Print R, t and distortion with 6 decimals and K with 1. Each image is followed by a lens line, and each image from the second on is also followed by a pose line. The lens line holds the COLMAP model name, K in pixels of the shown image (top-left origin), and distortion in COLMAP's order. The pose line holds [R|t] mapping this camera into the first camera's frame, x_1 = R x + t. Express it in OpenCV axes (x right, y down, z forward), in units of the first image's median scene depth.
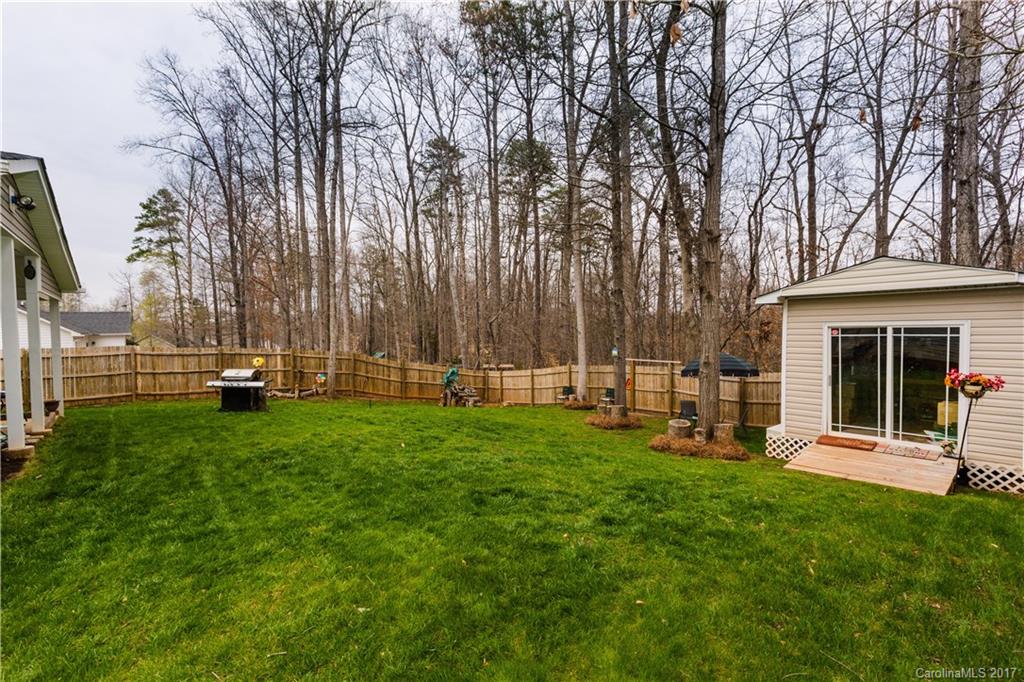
lens RADIAL K [[472.5, 0, 503.8], [0, 472.5, 343.4], [0, 0, 1]] dist [0.004015, 0.000526]
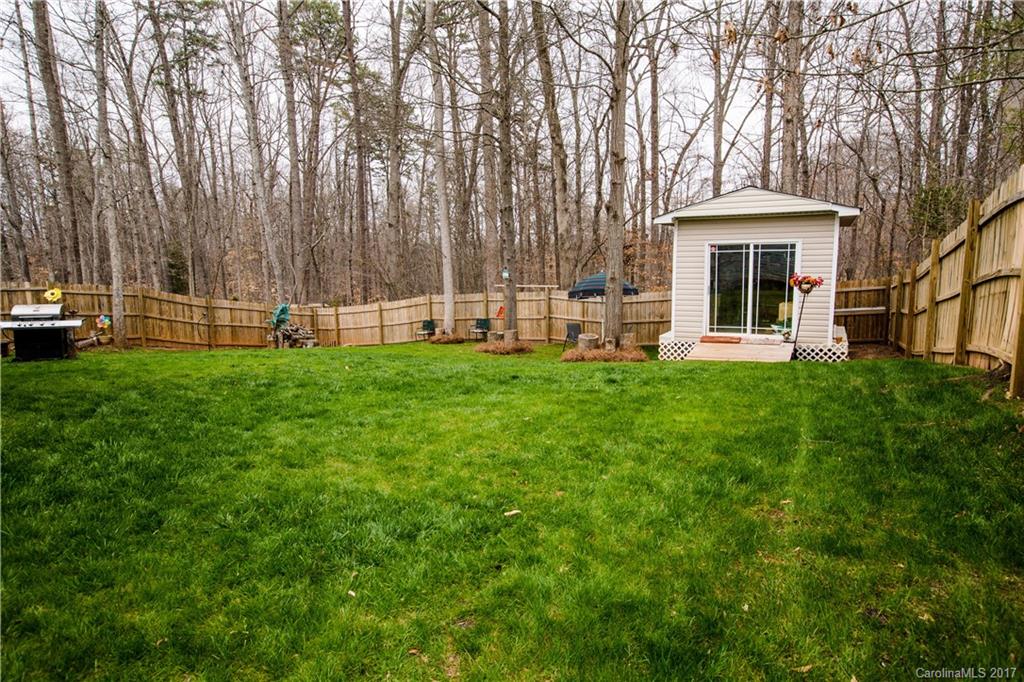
lens RADIAL K [[620.5, 0, 516.9], [0, 620.5, 346.8], [0, 0, 1]] dist [-0.019275, 0.003055]
pose [[0.923524, -0.057802, 0.379159, -0.239029], [0.017020, 0.993781, 0.110045, 0.027739], [-0.383162, -0.095176, 0.918765, -0.173300]]
